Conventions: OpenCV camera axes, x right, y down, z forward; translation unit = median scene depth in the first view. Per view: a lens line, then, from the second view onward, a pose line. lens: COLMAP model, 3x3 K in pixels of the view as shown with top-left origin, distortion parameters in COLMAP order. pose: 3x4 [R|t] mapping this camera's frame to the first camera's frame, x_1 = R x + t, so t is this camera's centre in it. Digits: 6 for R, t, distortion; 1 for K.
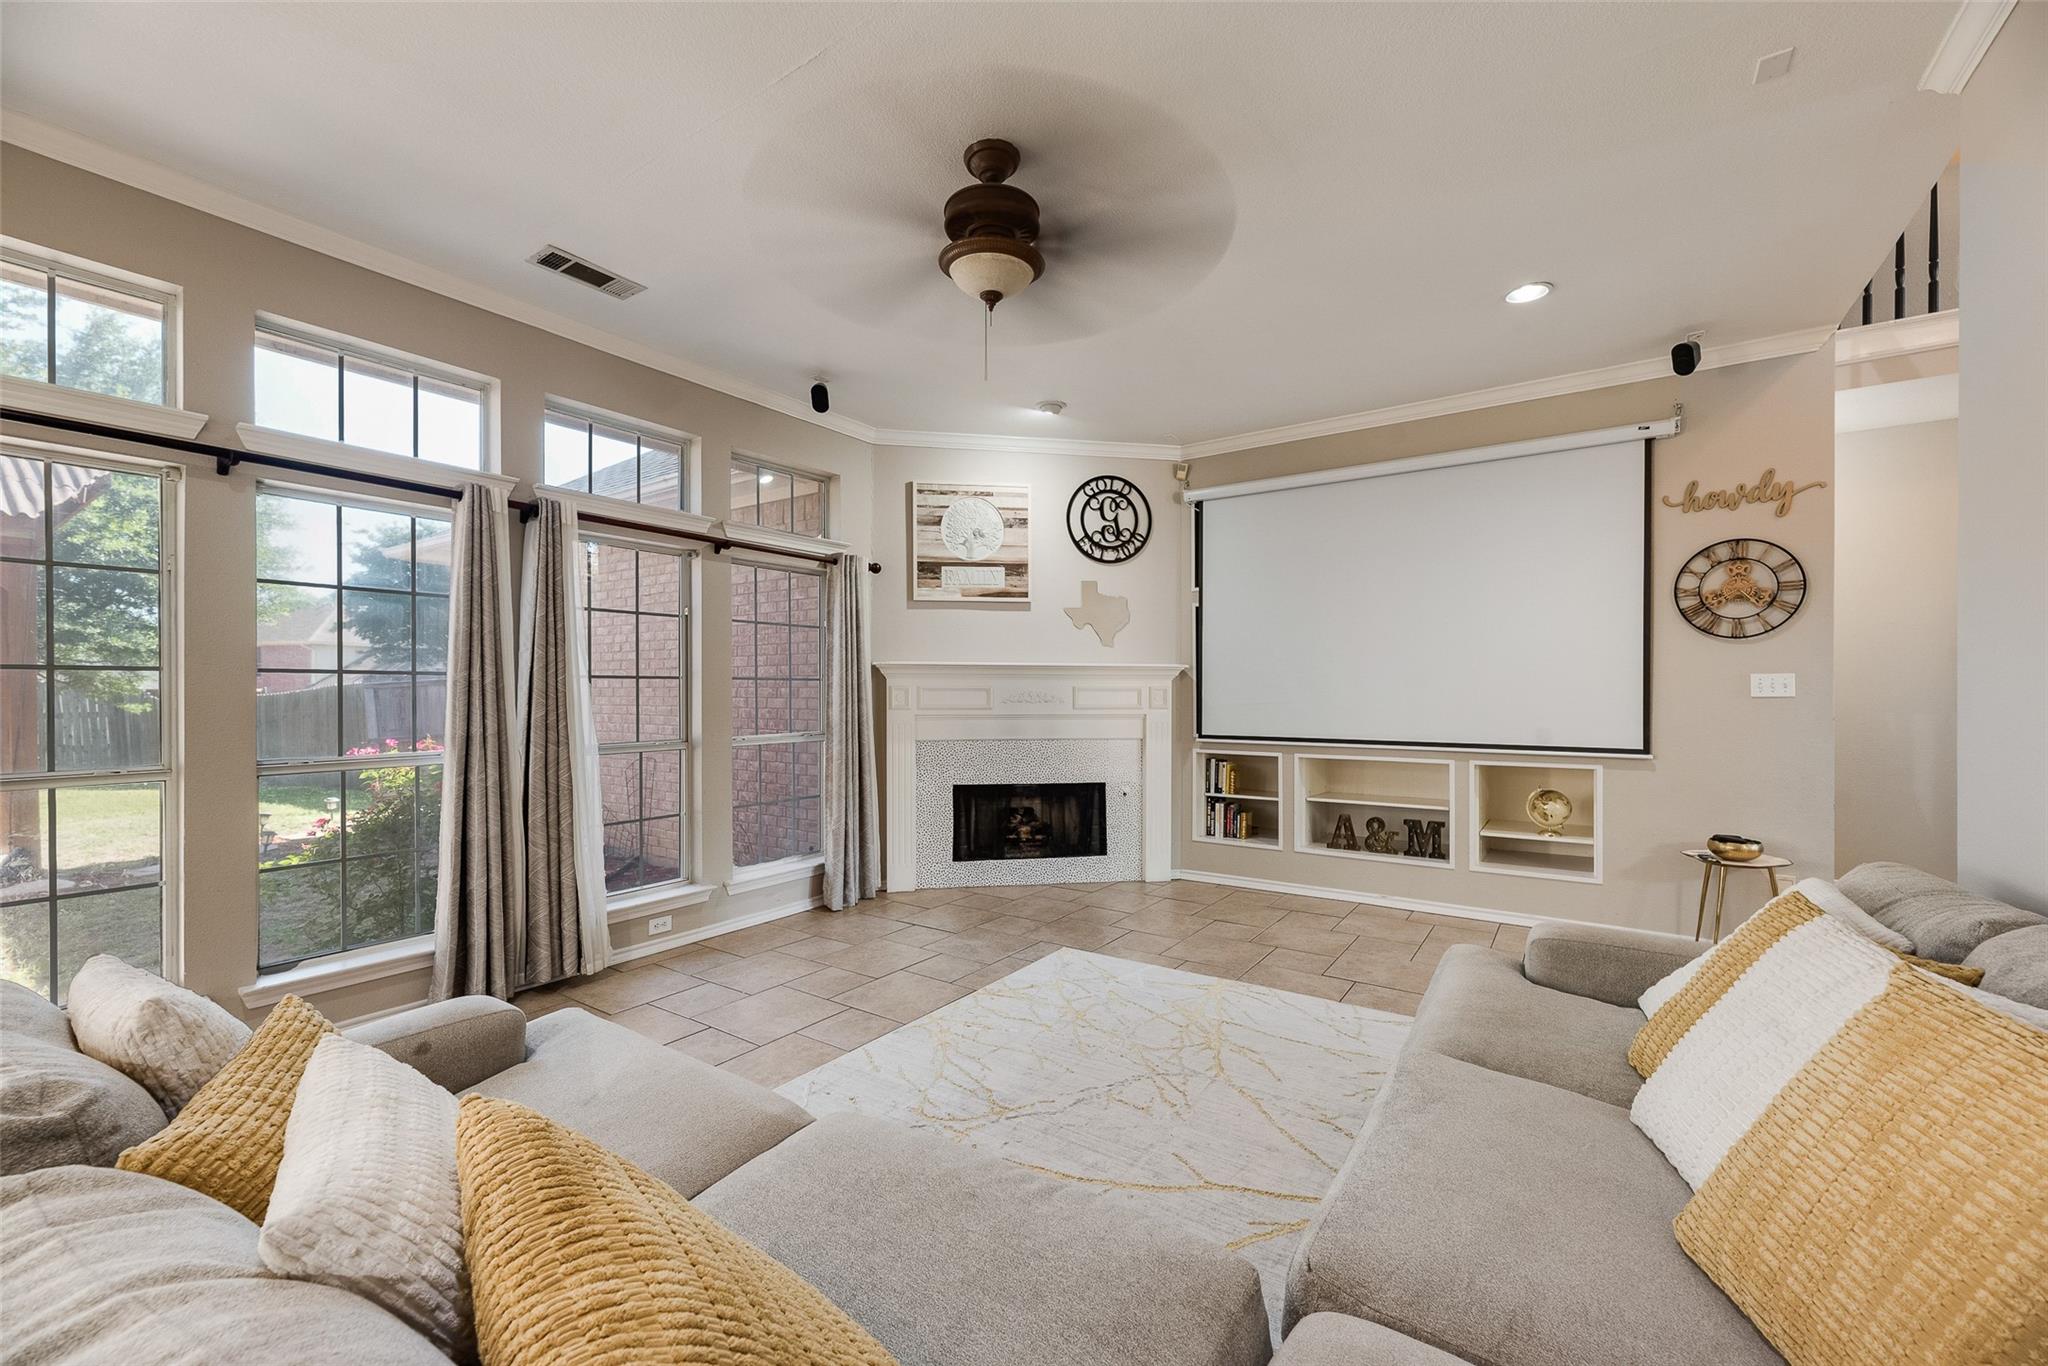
lens RADIAL K [[823.7, 0, 1027.5], [0, 823.7, 696.3], [0, 0, 1]] dist [0.001042, -0.000033]
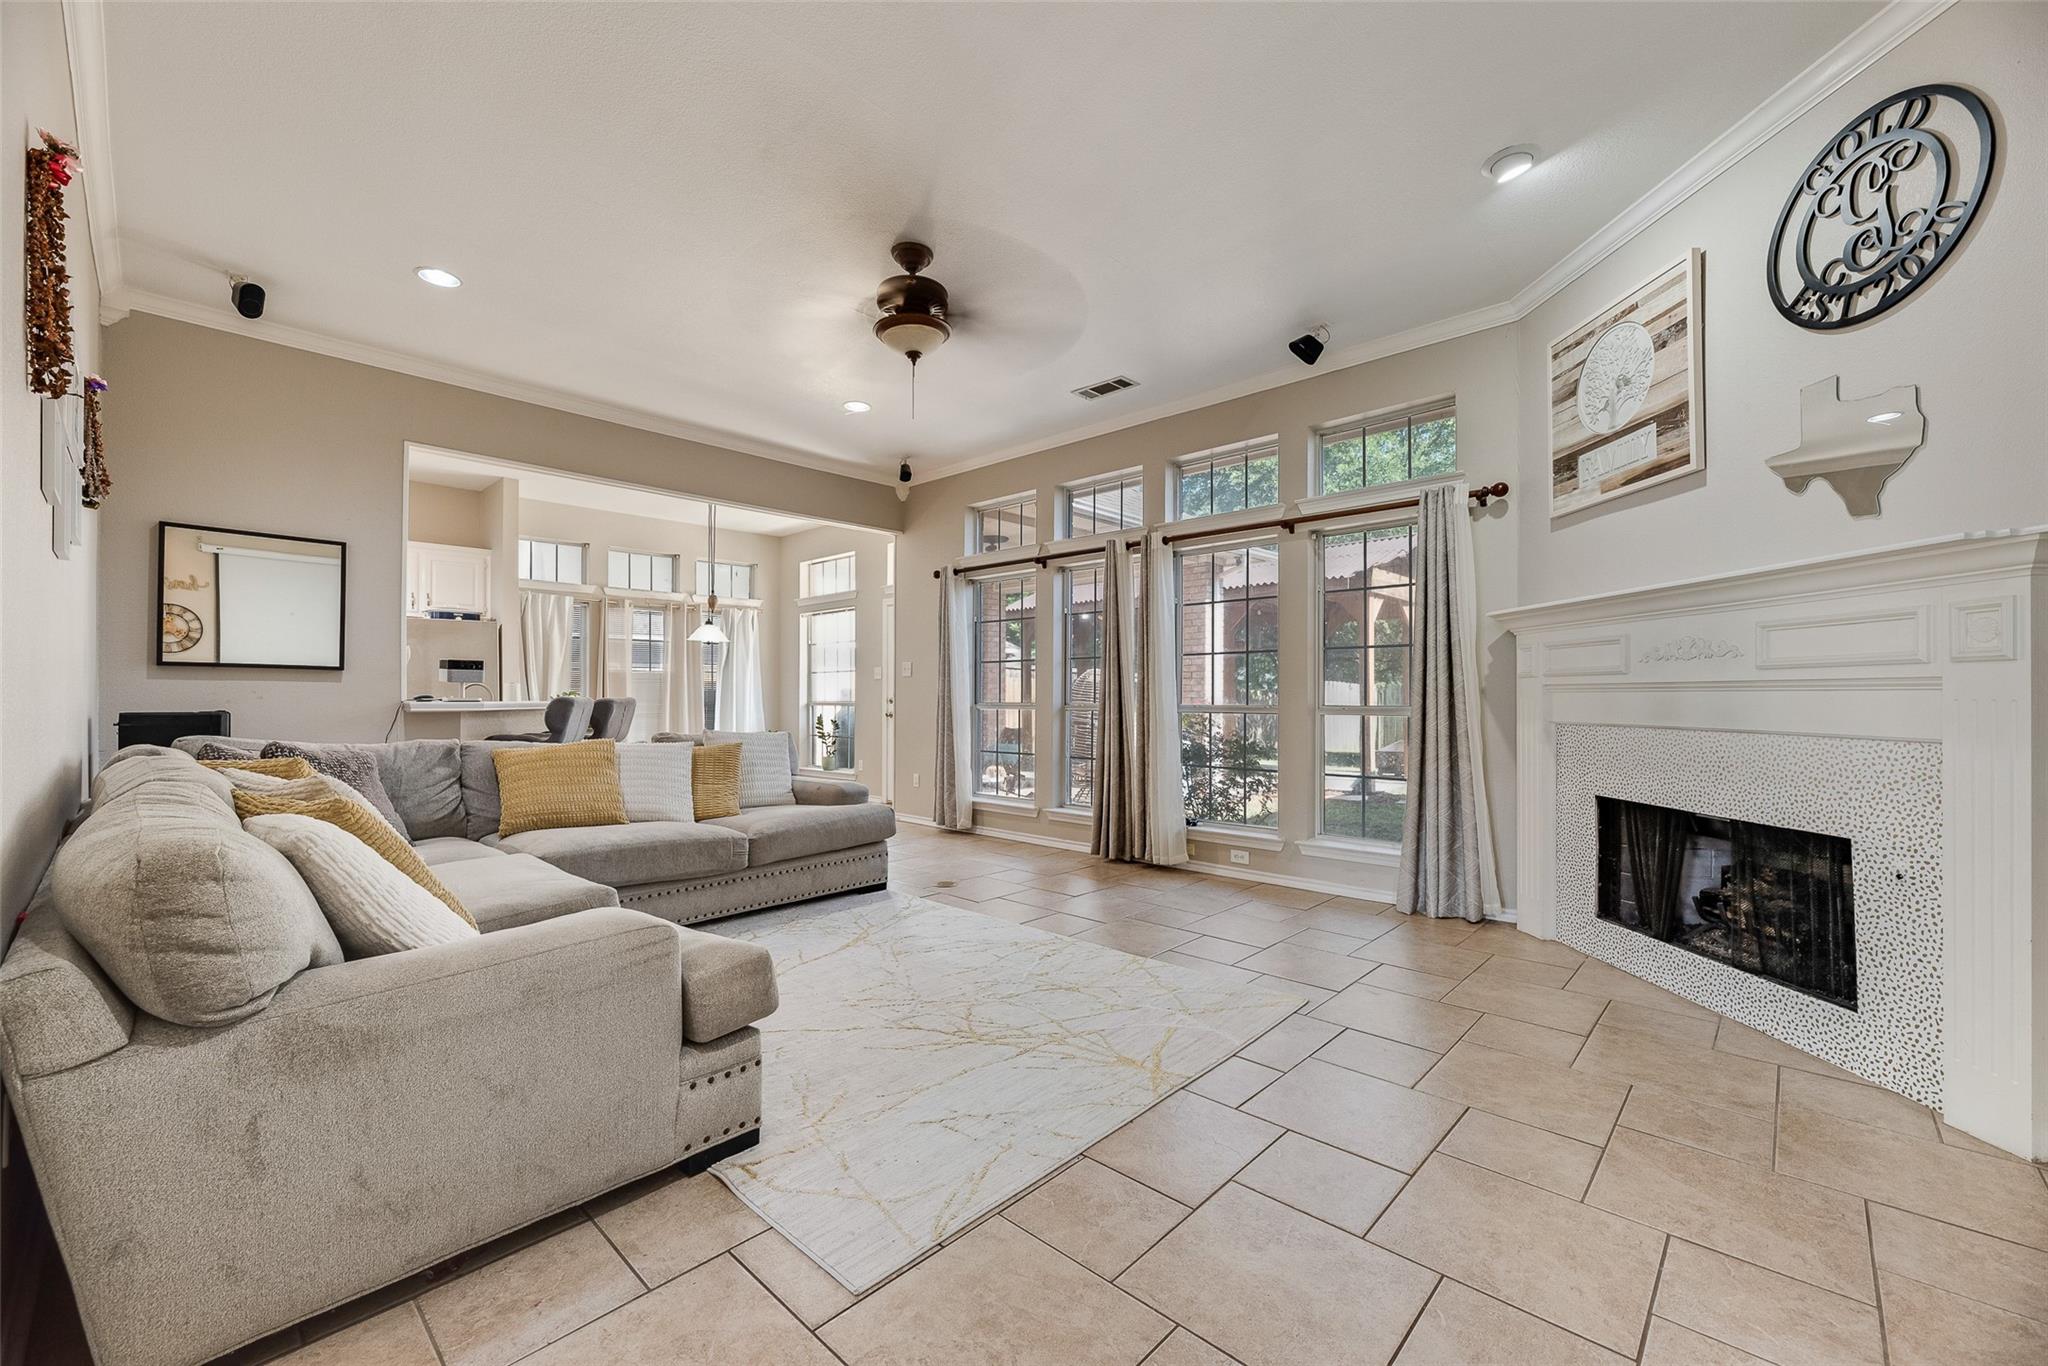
lens RADIAL K [[823.7, 0, 1027.5], [0, 823.7, 696.3], [0, 0, 1]] dist [0.001042, -0.000033]
pose [[-0.151630, -0.002330, -0.988435, 0.597645], [-0.006841, 0.999976, -0.001308, 0.035397], [0.988414, 0.006564, -0.151642, 0.661338]]
